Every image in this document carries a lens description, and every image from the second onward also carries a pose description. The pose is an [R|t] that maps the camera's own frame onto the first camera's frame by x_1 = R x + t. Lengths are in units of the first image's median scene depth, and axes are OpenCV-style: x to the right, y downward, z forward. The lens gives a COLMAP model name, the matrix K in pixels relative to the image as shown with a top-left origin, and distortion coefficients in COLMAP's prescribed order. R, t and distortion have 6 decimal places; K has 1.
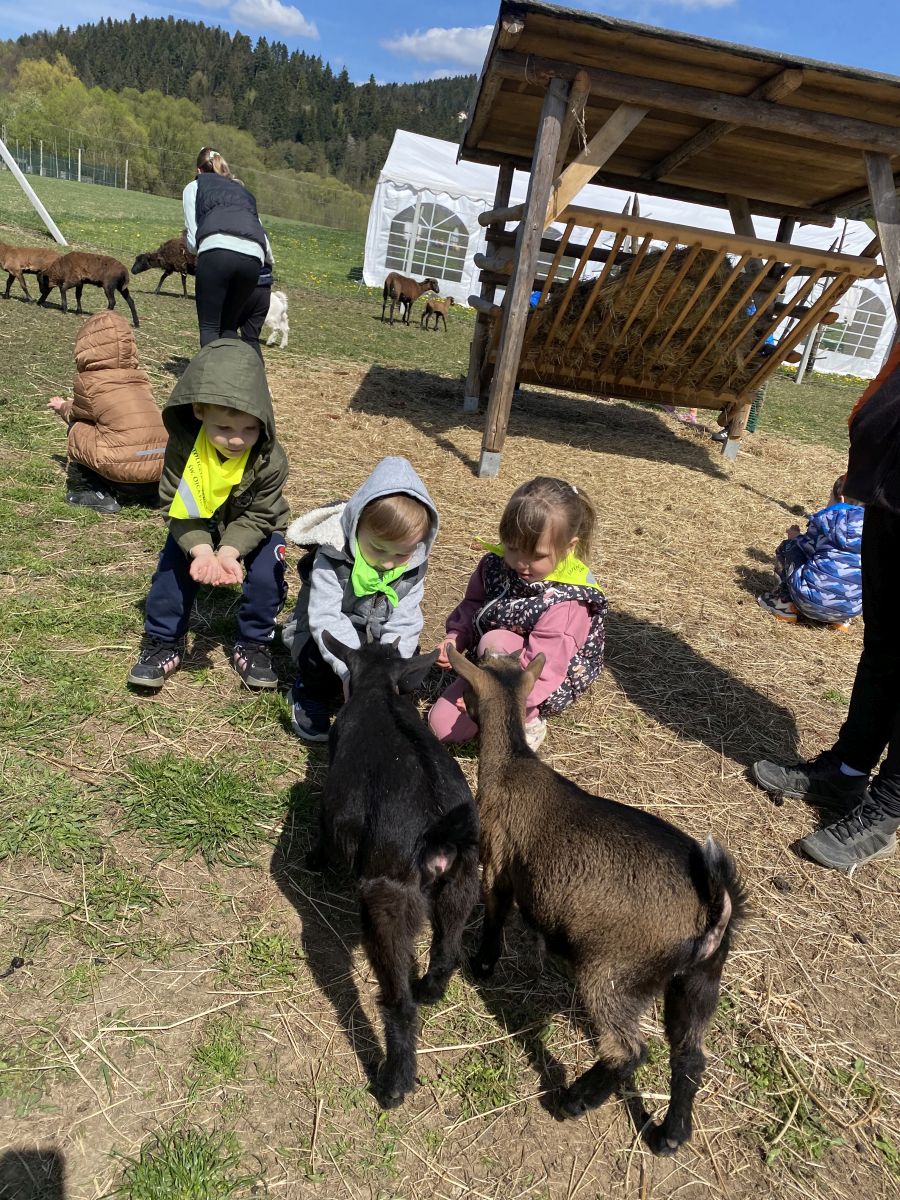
lens RADIAL K [[866.5, 0, 446.2], [0, 866.5, 604.9], [0, 0, 1]] dist [-0.001214, -0.001258]
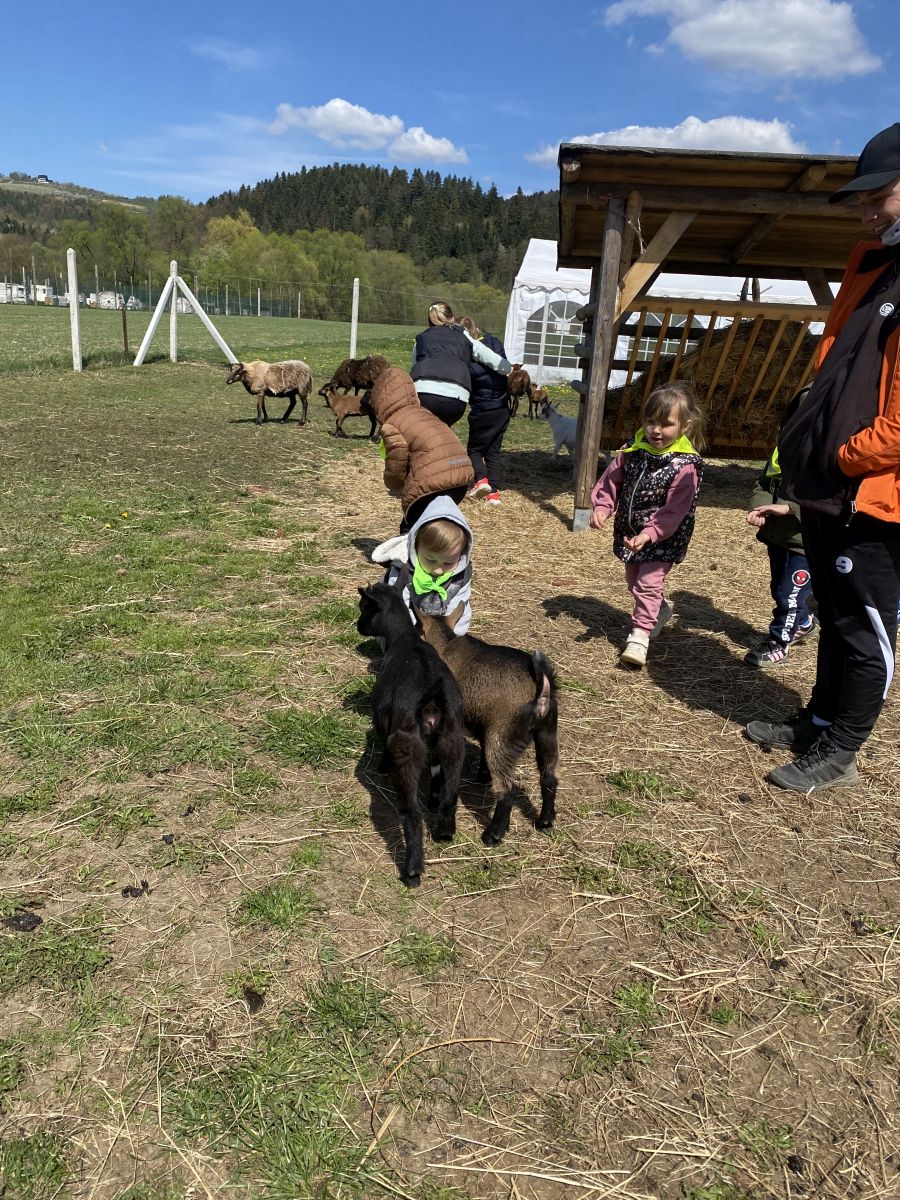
lens RADIAL K [[866.5, 0, 446.2], [0, 866.5, 604.9], [0, 0, 1]] dist [-0.001214, -0.001258]
pose [[0.980691, -0.051567, -0.188645, 0.089287], [0.032438, 0.994140, -0.103120, 0.066295], [0.192857, 0.095010, 0.976616, -0.158565]]
